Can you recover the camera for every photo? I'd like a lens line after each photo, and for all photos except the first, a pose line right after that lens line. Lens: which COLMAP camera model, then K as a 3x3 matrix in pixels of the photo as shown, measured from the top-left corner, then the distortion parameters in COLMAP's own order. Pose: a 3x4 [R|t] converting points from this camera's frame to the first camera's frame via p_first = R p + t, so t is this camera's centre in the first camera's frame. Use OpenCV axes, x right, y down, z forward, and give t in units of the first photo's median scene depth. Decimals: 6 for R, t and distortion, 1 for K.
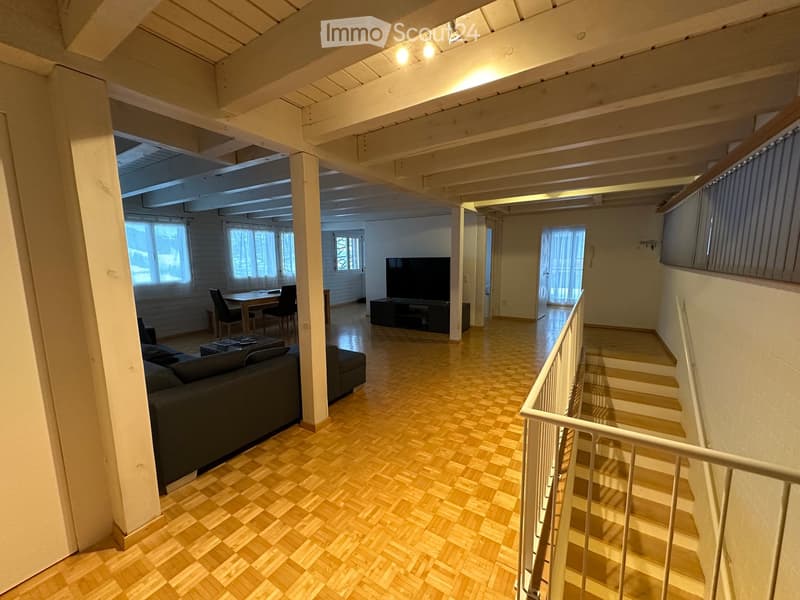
lens RADIAL K [[319.1, 0, 400.0], [0, 319.1, 300.0], [0, 0, 1]] dist [-0.000341, -0.000253]
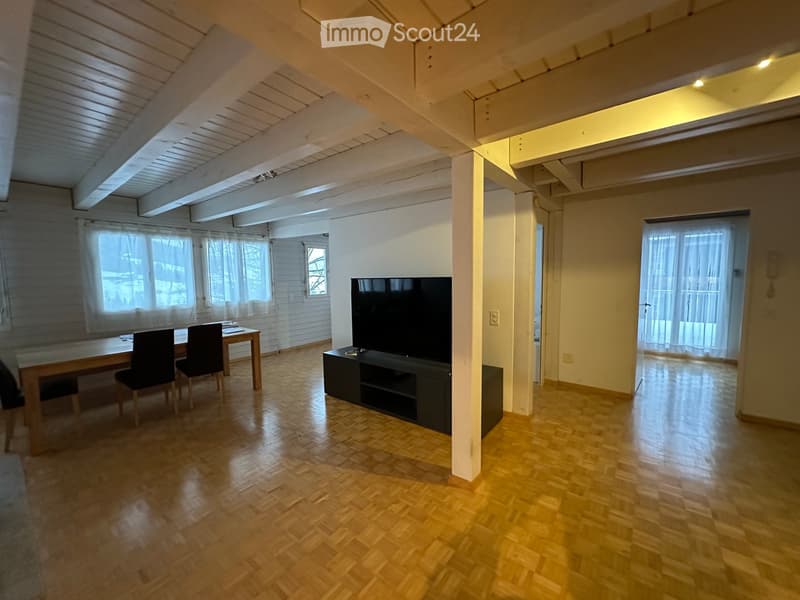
lens RADIAL K [[319.1, 0, 400.0], [0, 319.1, 300.0], [0, 0, 1]] dist [-0.000341, -0.000253]
pose [[0.994625, 0.002795, -0.103505, 0.101978], [-0.008494, 0.998469, -0.054656, -0.061379], [0.103193, 0.055241, 0.993126, 0.441945]]
